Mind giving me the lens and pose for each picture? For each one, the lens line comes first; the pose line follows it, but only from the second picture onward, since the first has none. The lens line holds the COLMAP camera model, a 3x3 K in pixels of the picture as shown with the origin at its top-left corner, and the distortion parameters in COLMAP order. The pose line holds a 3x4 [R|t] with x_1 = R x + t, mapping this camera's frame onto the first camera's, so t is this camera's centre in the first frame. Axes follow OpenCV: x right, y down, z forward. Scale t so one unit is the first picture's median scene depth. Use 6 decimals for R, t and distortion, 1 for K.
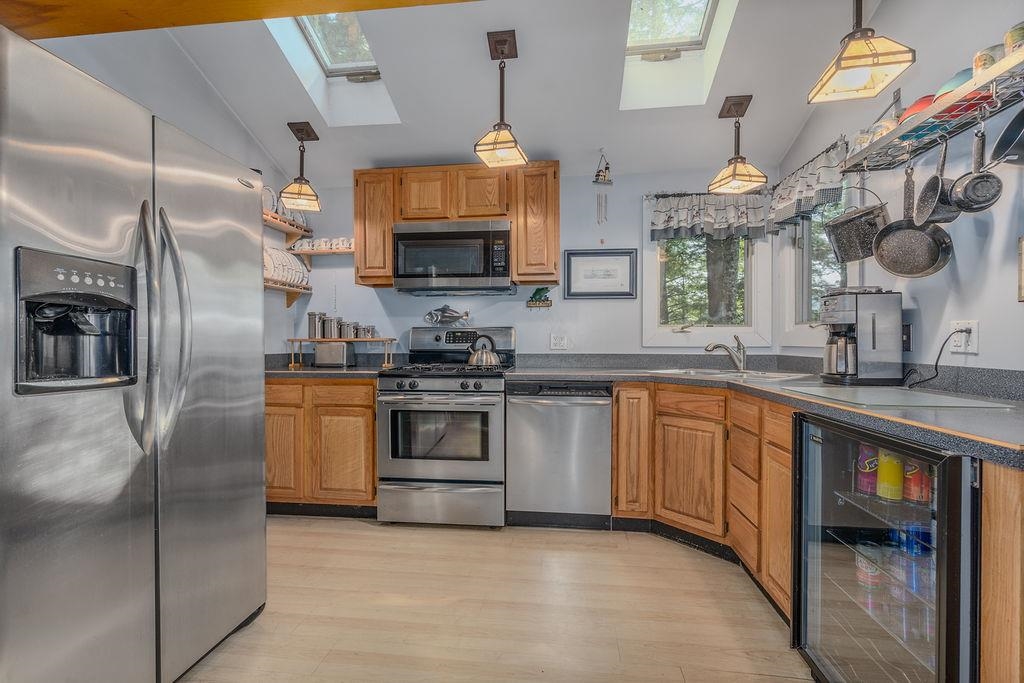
lens RADIAL K [[467.3, 0, 513.0], [0, 467.3, 343.7], [0, 0, 1]] dist [-0.001530, 0.000978]
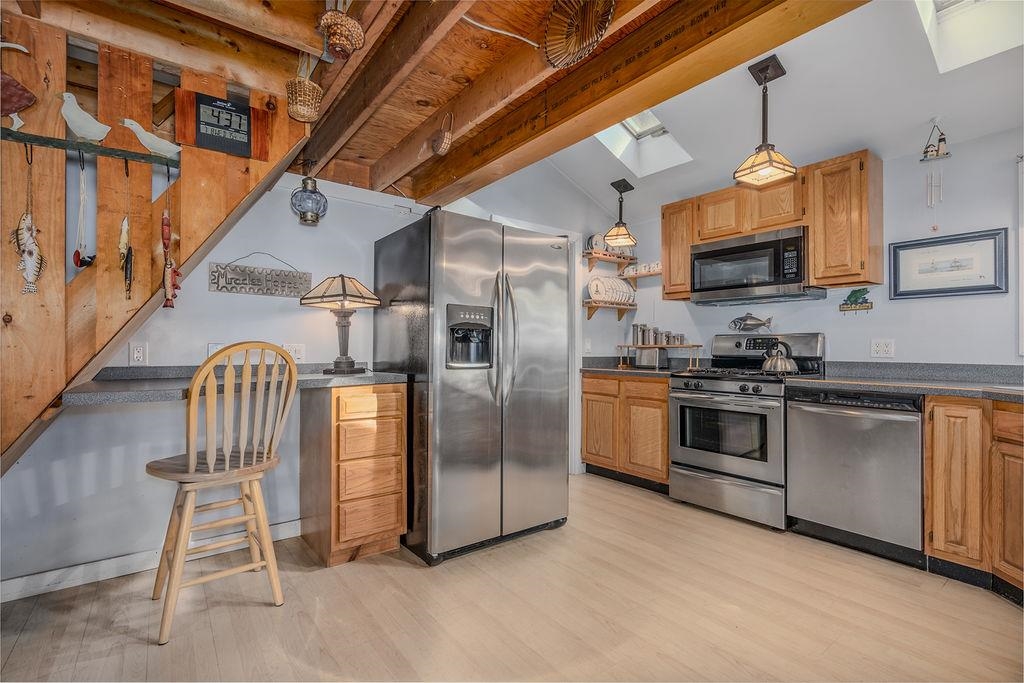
lens RADIAL K [[467.3, 0, 508.9], [0, 467.3, 343.5], [0, 0, 1]] dist [-0.001530, 0.000978]
pose [[0.696343, -0.002228, -0.717706, 0.272964], [-0.009300, 0.999883, -0.012127, 0.003658], [0.717649, 0.015119, 0.696241, -0.131140]]
